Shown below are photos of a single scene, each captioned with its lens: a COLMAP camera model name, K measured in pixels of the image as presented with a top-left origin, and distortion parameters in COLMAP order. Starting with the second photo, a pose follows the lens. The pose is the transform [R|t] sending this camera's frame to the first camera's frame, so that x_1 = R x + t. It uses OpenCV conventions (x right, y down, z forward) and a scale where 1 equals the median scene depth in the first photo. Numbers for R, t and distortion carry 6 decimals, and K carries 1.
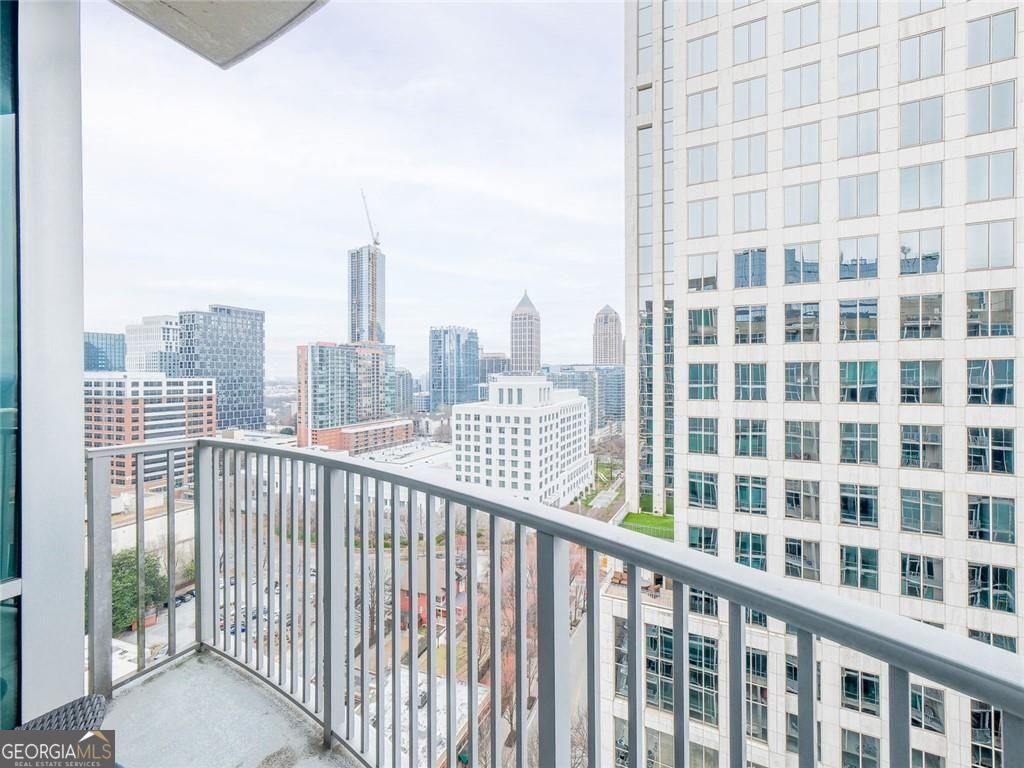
lens RADIAL K [[359.4, 0, 508.3], [0, 359.4, 375.8], [0, 0, 1]] dist [0.000672, 0.000429]
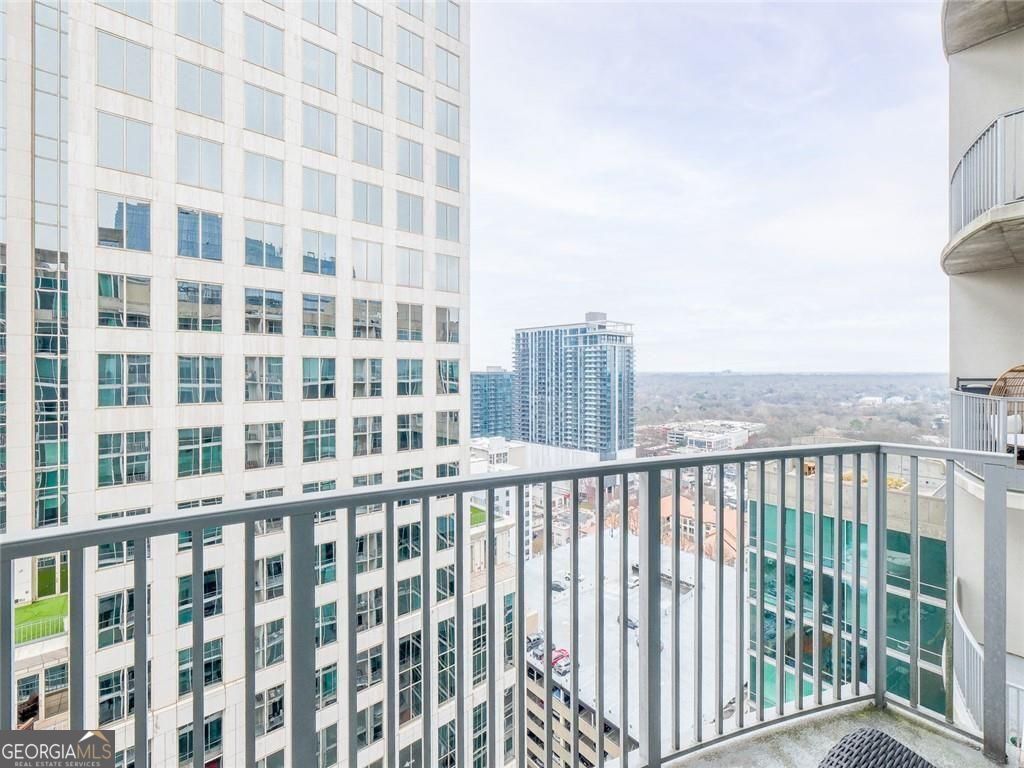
lens RADIAL K [[452.4, 0, 501.3], [0, 452.4, 370.8], [0, 0, 1]] dist [-0.007562, 0.001089]
pose [[0.493538, 0.003136, 0.869719, 0.144361], [-0.000805, 0.999995, -0.003149, -0.000263], [-0.869724, 0.000854, 0.493538, -0.054110]]
